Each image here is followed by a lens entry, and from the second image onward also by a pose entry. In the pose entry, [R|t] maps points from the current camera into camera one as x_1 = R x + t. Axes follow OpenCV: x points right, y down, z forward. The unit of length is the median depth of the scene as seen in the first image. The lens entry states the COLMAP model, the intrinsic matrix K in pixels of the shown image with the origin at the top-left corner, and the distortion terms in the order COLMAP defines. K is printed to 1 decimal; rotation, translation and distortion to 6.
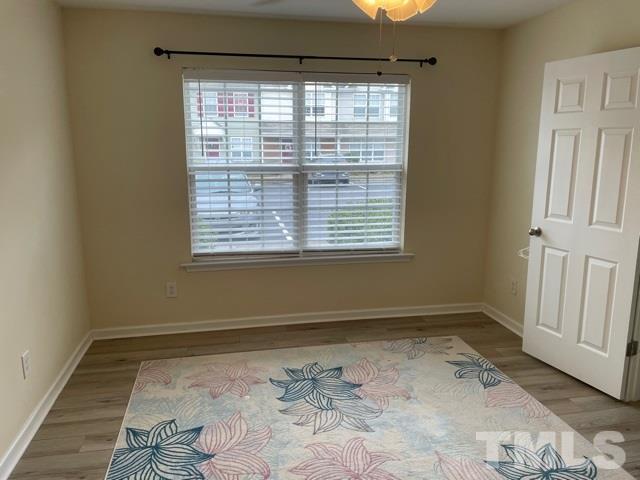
lens RADIAL K [[478.7, 0, 315.6], [0, 478.7, 224.0], [0, 0, 1]] dist [0.066955, -0.068627]
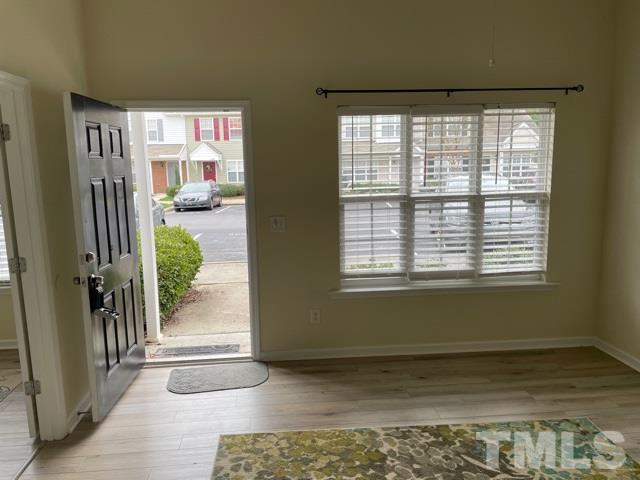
lens RADIAL K [[478.7, 0, 315.0], [0, 478.7, 236.6], [0, 0, 1]] dist [0.066955, -0.068627]
pose [[0.994536, -0.006498, -0.104190, -0.190229], [0.002263, 0.999168, -0.040709, 0.006843], [0.104368, 0.040250, 0.993724, -0.037480]]
